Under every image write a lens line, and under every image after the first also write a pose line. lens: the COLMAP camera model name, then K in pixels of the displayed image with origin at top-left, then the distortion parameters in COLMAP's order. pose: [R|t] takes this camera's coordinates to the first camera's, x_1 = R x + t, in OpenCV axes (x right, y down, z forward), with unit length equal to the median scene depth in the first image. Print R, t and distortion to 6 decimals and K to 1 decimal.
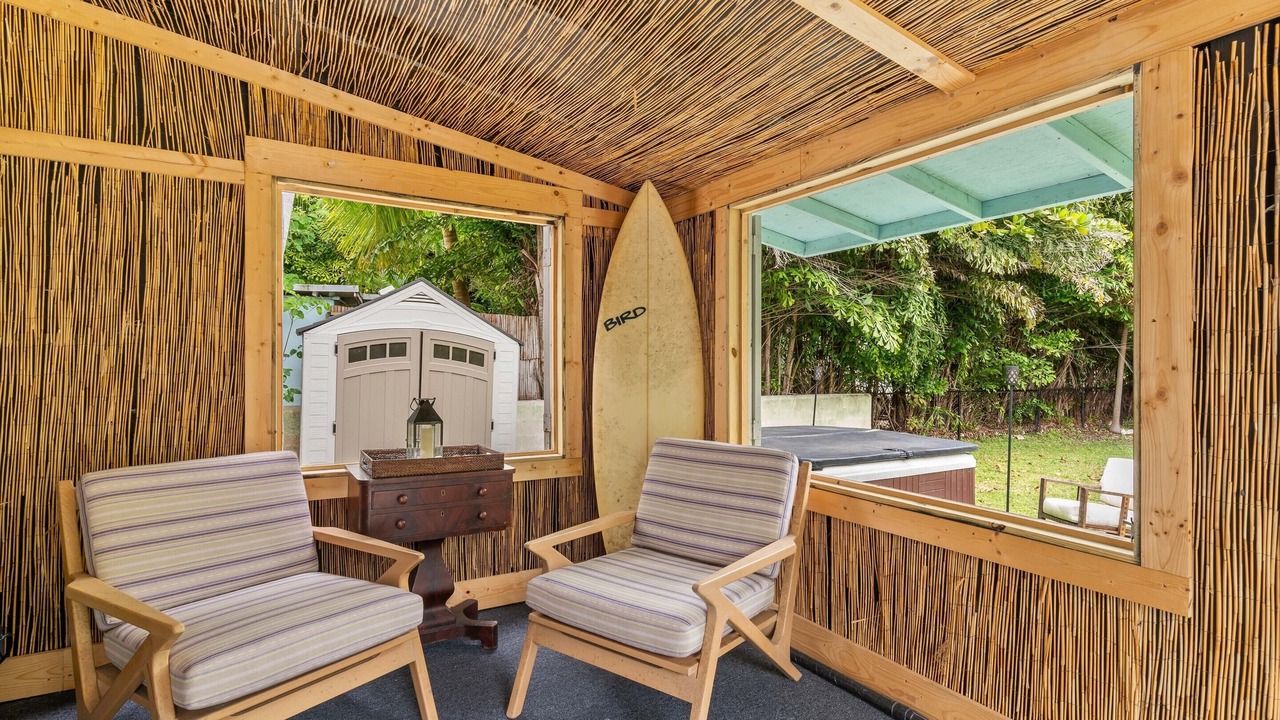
lens RADIAL K [[599.7, 0, 624.0], [0, 599.7, 362.4], [0, 0, 1]] dist [0.003762, 0.000408]
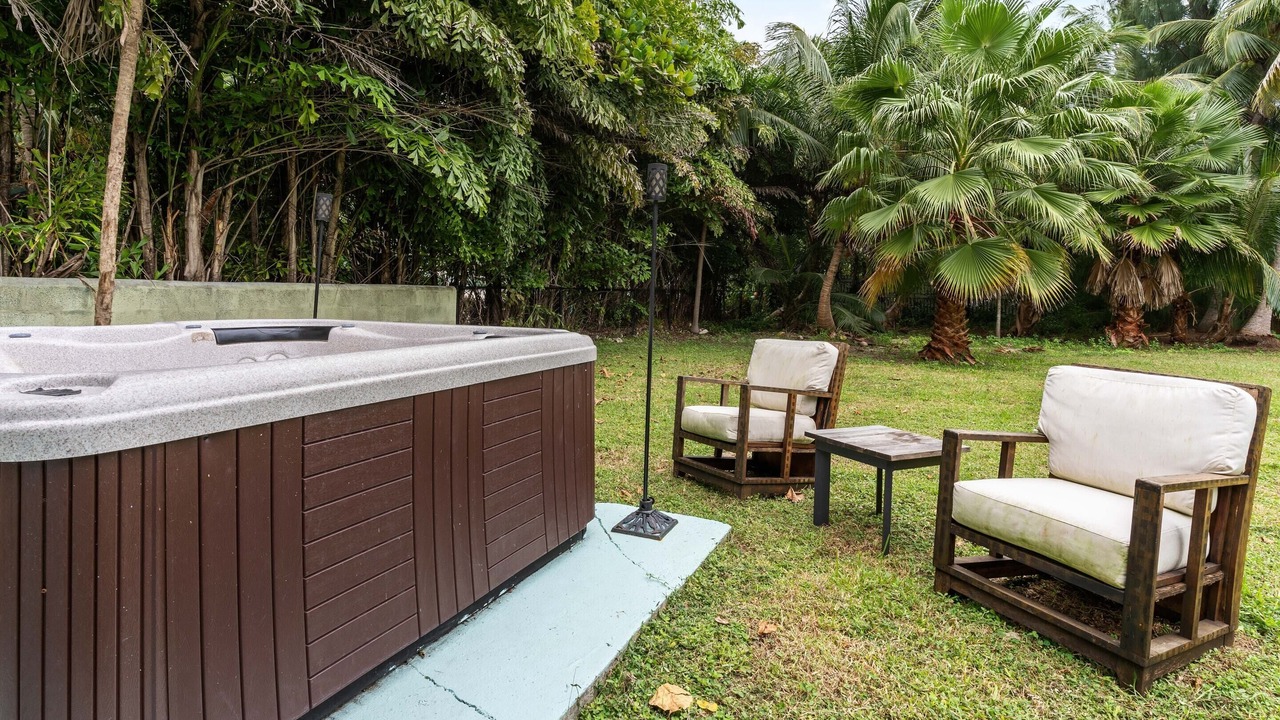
lens RADIAL K [[599.7, 0, 624.0], [0, 599.7, 362.4], [0, 0, 1]] dist [0.003762, 0.000408]
pose [[0.813979, -0.052917, 0.578479, 0.163182], [-0.018058, 0.993056, 0.116249, 0.061029], [-0.580613, -0.105071, 0.807371, 0.304295]]
